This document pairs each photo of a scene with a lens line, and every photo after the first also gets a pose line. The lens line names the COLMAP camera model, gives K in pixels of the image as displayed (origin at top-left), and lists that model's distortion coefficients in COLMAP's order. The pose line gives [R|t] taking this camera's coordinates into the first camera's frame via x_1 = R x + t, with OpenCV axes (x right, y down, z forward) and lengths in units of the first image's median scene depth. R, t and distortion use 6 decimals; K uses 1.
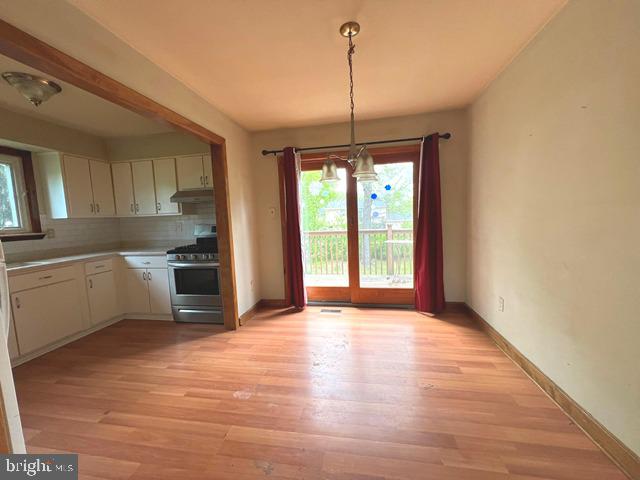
lens RADIAL K [[253.3, 0, 317.6], [0, 253.3, 238.9], [0, 0, 1]] dist [-0.003991, -0.000168]
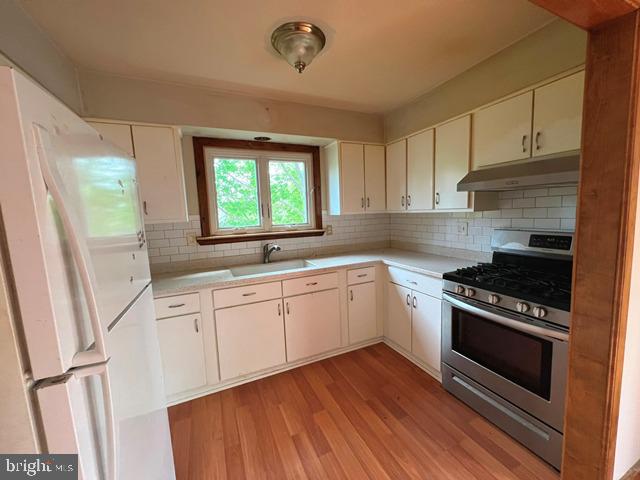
lens RADIAL K [[253.3, 0, 320.7], [0, 253.3, 238.6], [0, 0, 1]] dist [-0.003991, -0.000168]
pose [[0.566174, 0.103077, -0.817815, -0.273952], [-0.059004, 0.994673, 0.084520, -0.067613], [0.822171, 0.000401, 0.569240, 0.412005]]
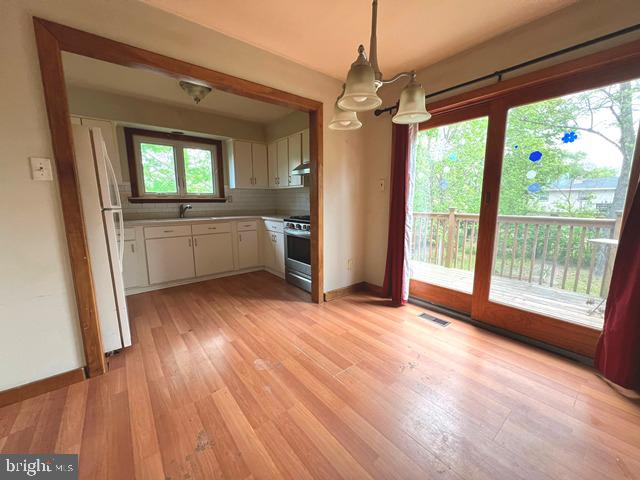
lens RADIAL K [[253.3, 0, 320.7], [0, 253.3, 238.3], [0, 0, 1]] dist [-0.003991, -0.000168]
pose [[0.754399, 0.135597, -0.642258, 0.262023], [-0.087359, 0.990468, 0.106500, 0.001132], [0.650577, -0.024236, 0.759053, 0.242678]]
